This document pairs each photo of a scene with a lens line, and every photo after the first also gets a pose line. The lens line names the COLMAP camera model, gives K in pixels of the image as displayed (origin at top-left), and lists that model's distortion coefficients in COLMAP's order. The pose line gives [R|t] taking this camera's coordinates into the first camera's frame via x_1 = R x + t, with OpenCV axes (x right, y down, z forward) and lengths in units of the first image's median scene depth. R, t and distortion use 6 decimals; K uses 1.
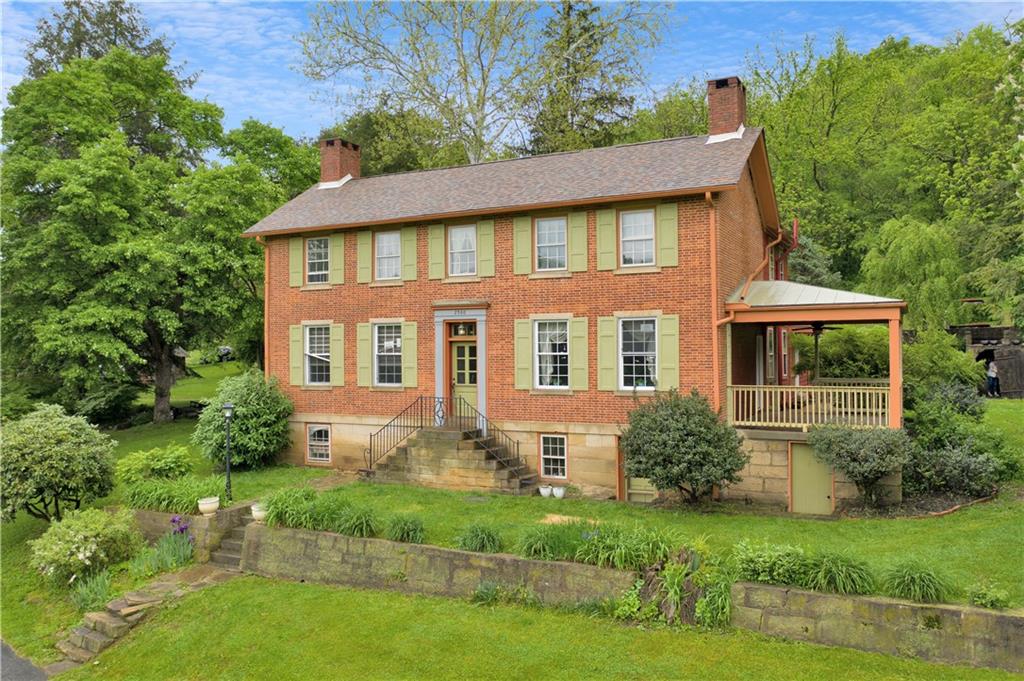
lens RADIAL K [[819.9, 0, 515.1], [0, 819.9, 341.8], [0, 0, 1]] dist [-0.040244, -0.001707]
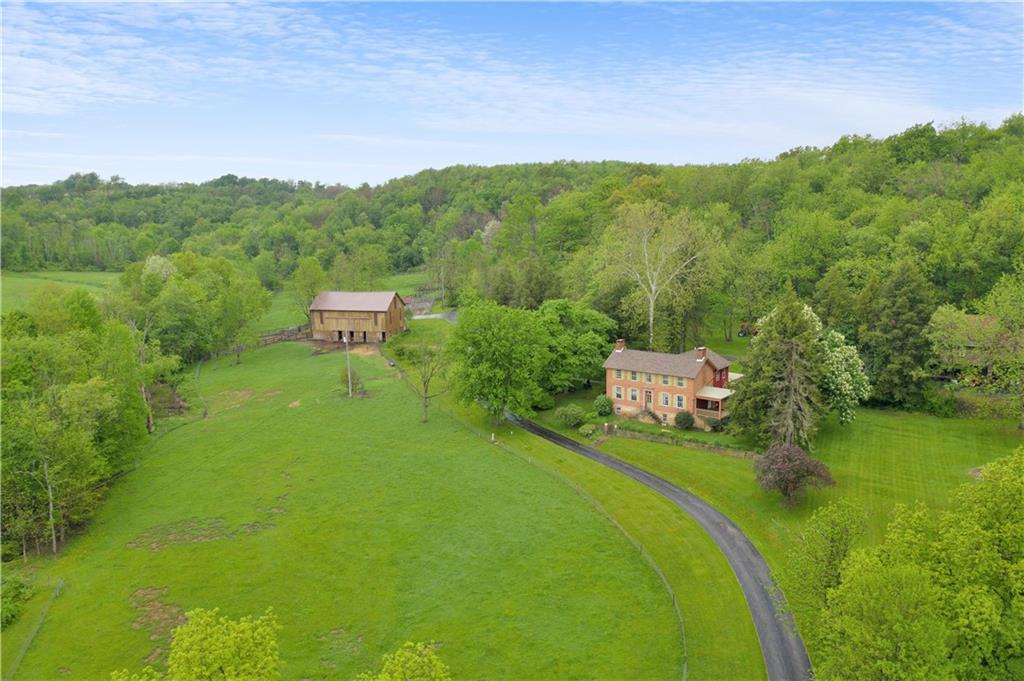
lens RADIAL K [[819.9, 0, 511.5], [0, 819.9, 338.4], [0, 0, 1]] dist [-0.040244, -0.001707]
pose [[0.978313, 0.031960, -0.204653, 0.145914], [0.001938, 0.986569, 0.163332, -1.275917], [0.207125, -0.160186, 0.965111, -4.400199]]
